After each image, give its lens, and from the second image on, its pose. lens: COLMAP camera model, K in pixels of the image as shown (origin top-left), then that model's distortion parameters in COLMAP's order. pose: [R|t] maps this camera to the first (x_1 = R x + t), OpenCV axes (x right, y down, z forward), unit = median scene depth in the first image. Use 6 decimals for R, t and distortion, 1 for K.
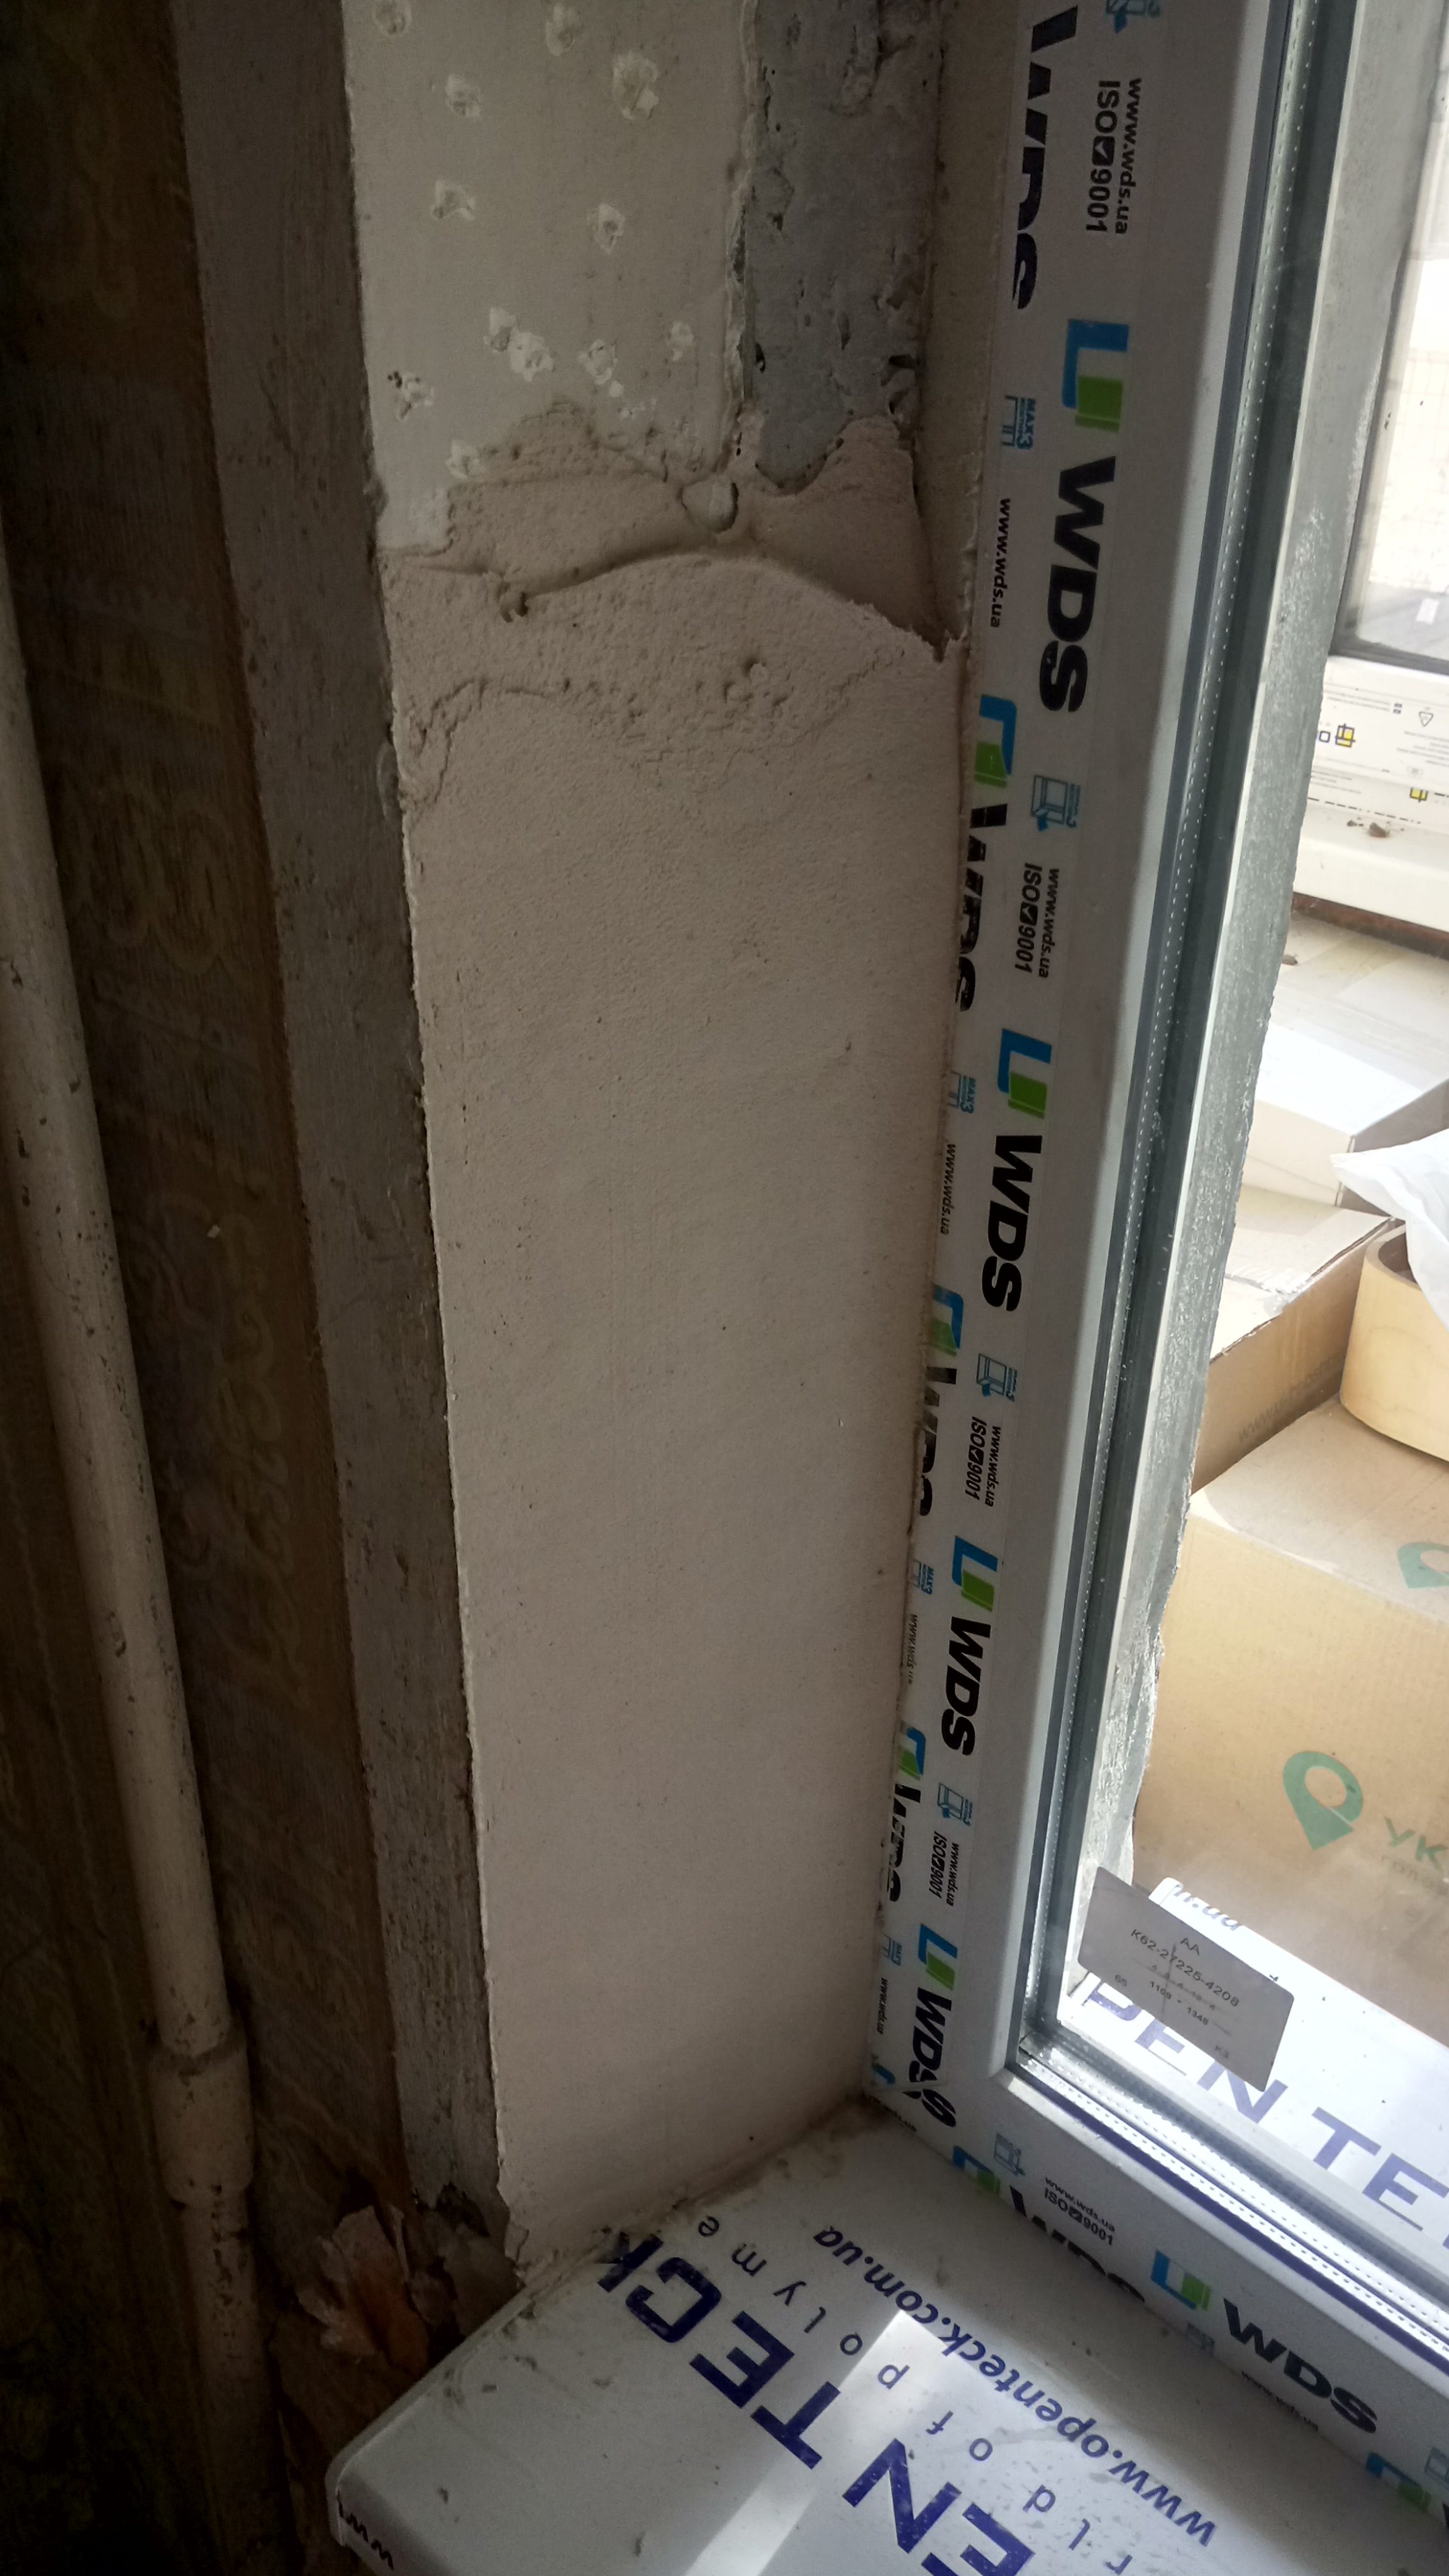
lens RADIAL K [[2021.9, 0, 732.0], [0, 2021.9, 1339.1], [0, 0, 1]] dist [0.129461, -0.222050]
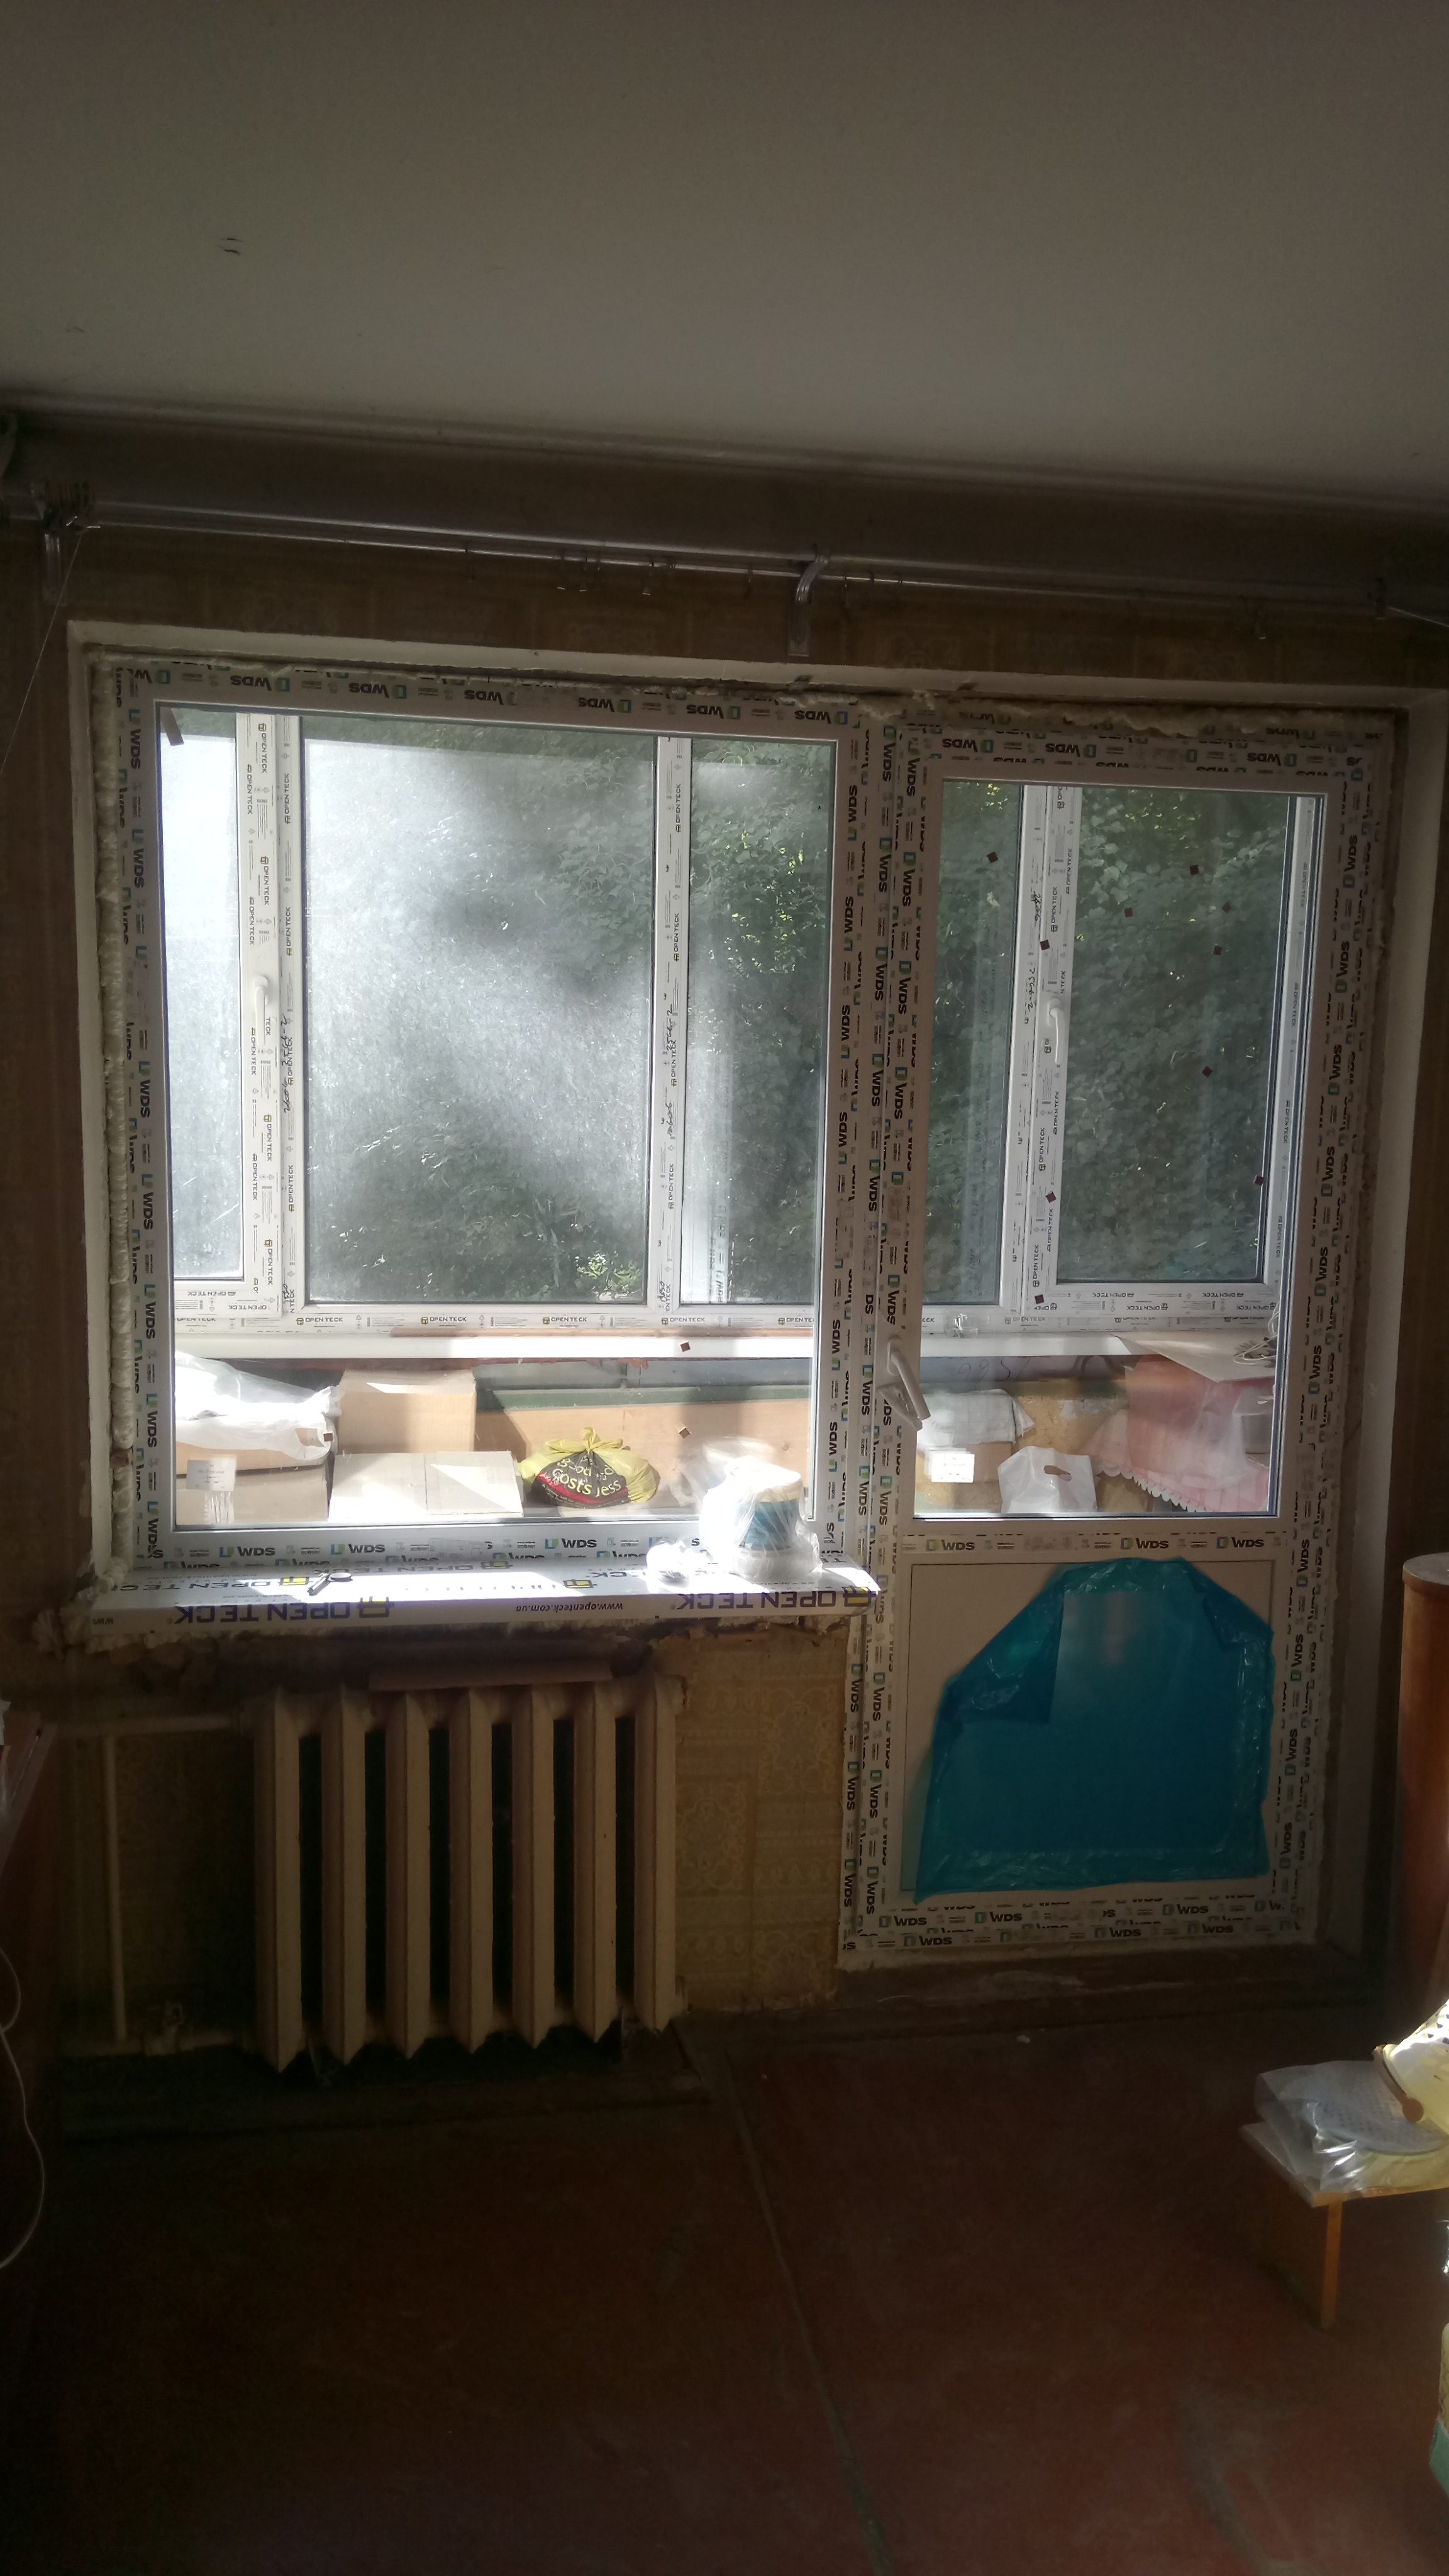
lens RADIAL K [[1955.5, 0, 699.8], [0, 1955.5, 1306.3], [0, 0, 1]] dist [0.118721, -0.200477]
pose [[0.617673, -0.128427, 0.775878, -2.700565], [0.402688, 0.899078, -0.171759, 1.246124], [-0.675516, 0.418527, 0.607052, -2.847032]]
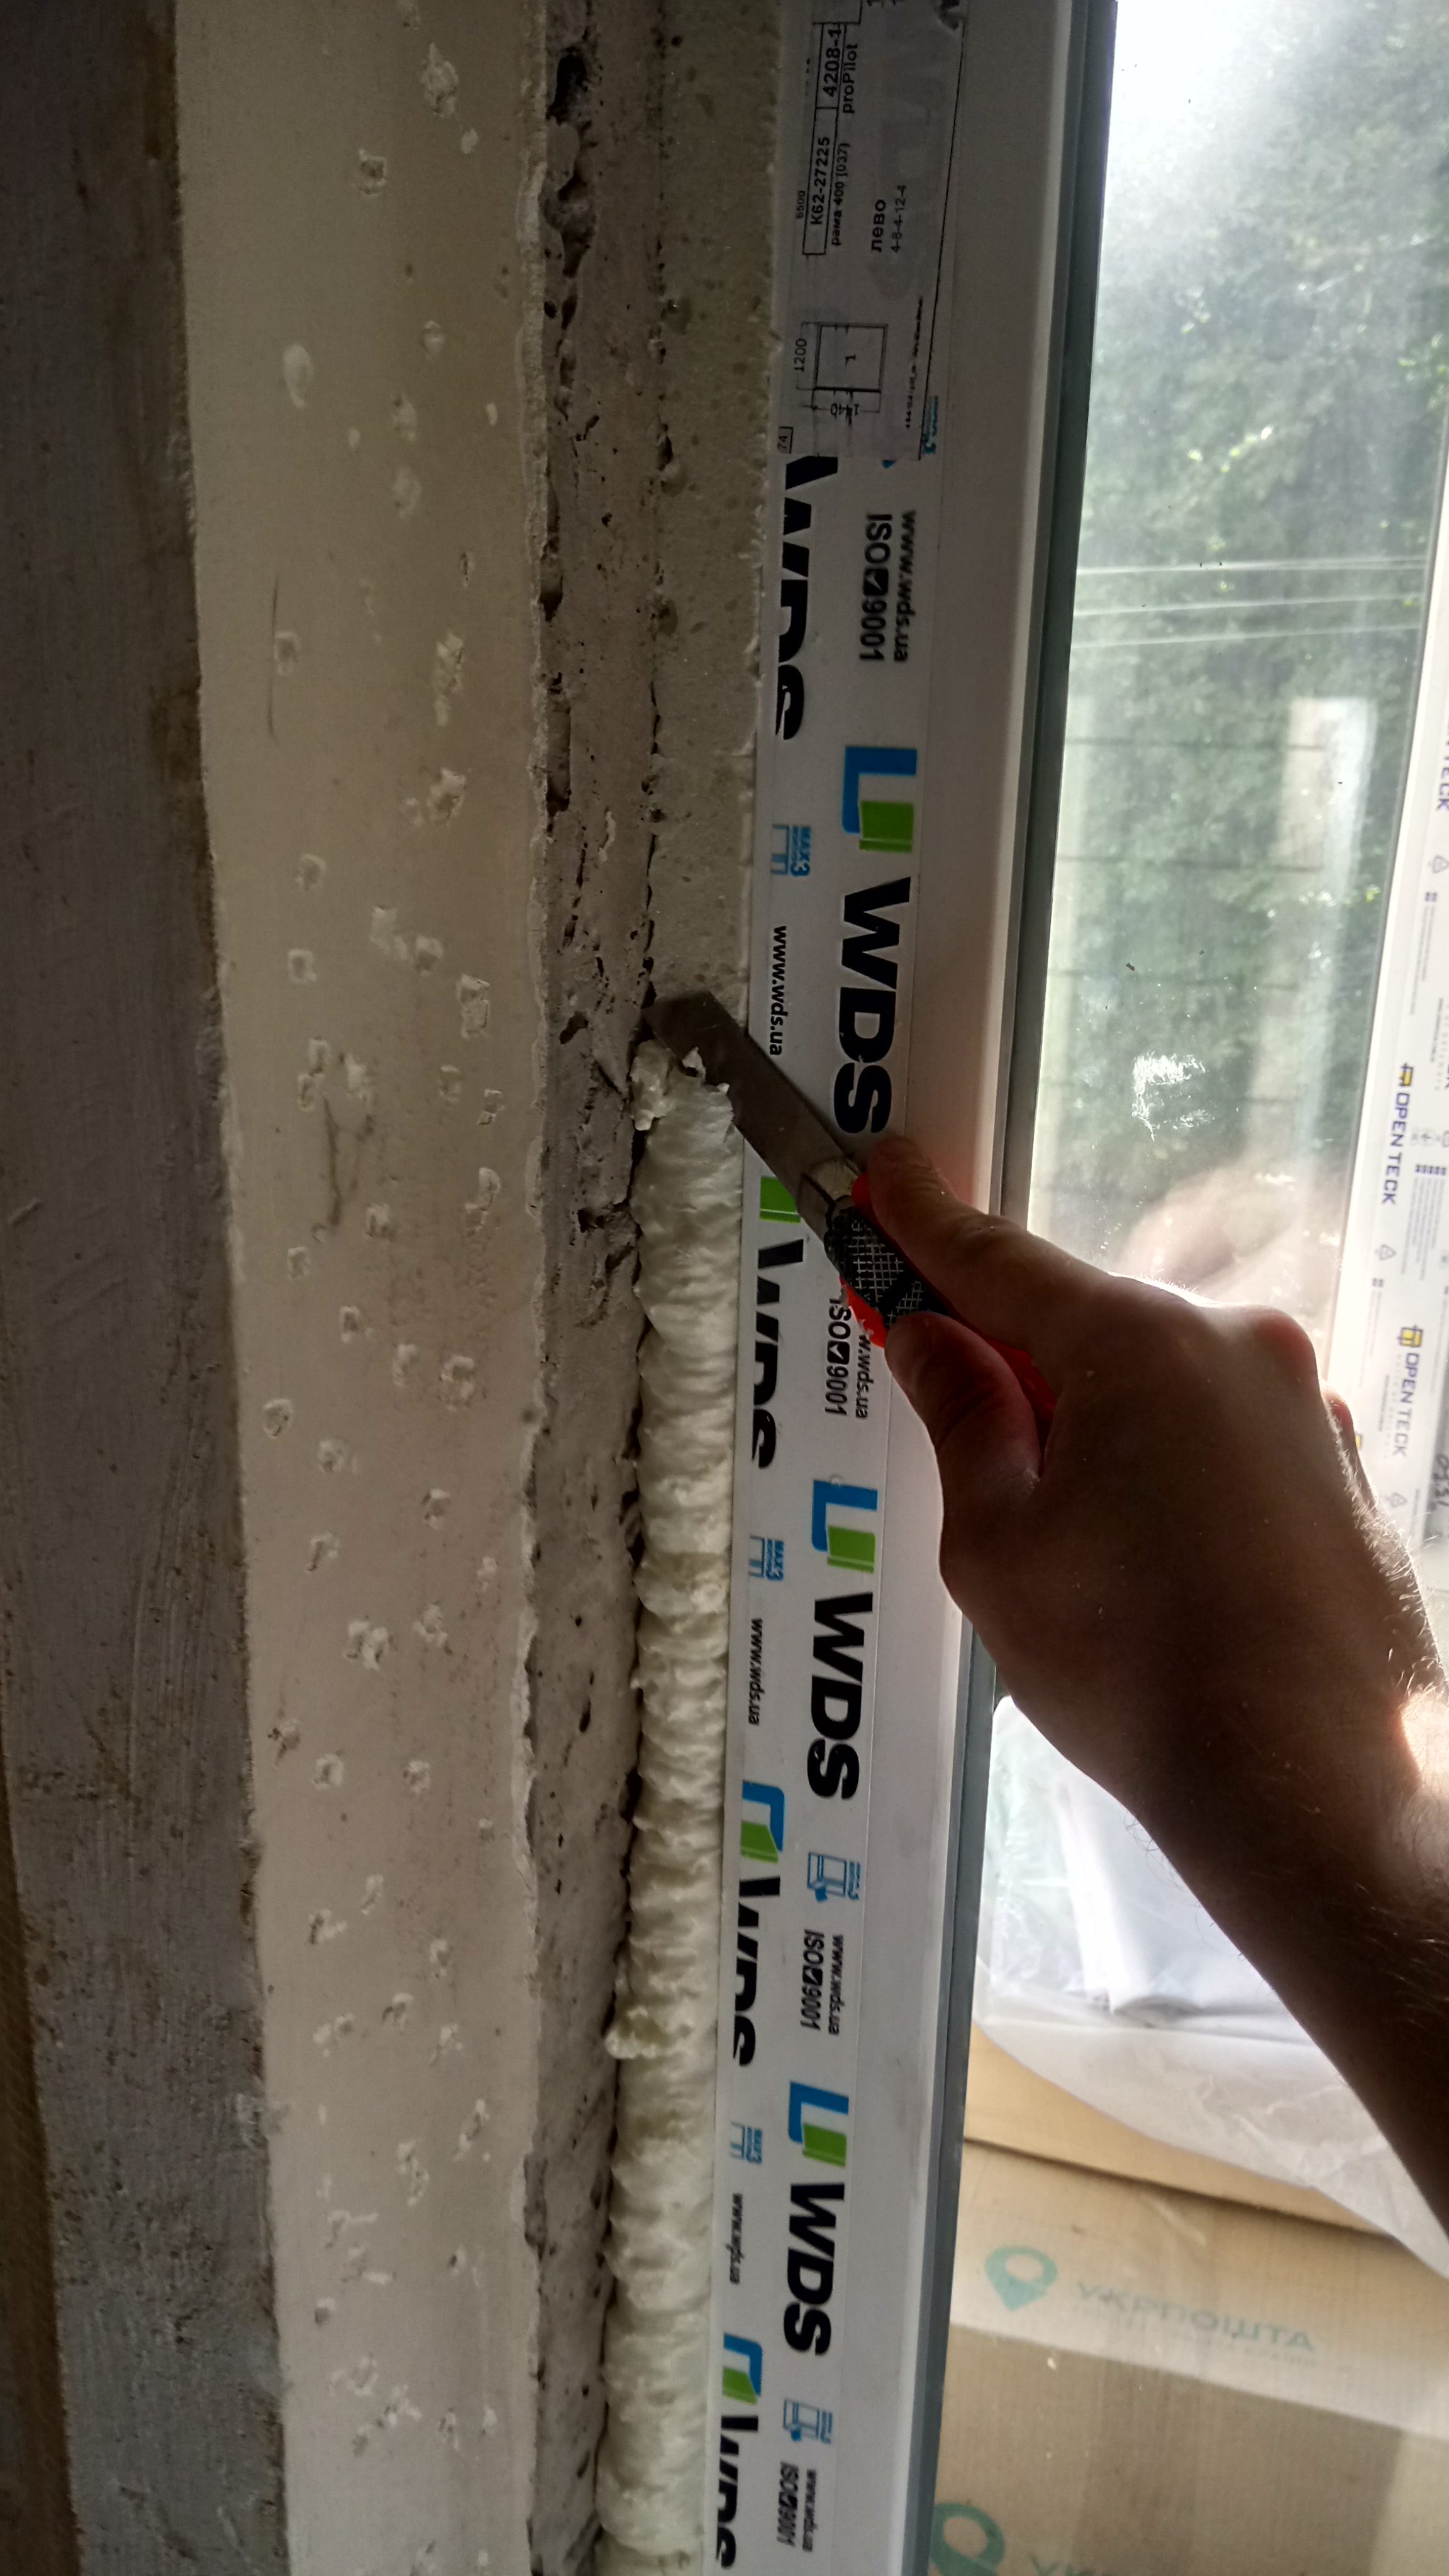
lens RADIAL K [[2006.2, 0, 714.4], [0, 2006.2, 1316.5], [0, 0, 1]] dist [0.131173, -0.233204]
pose [[0.924640, -0.103528, 0.366501, -0.187099], [0.191377, 0.958322, -0.212119, -0.259089], [-0.329265, 0.266274, 0.905915, 0.026673]]
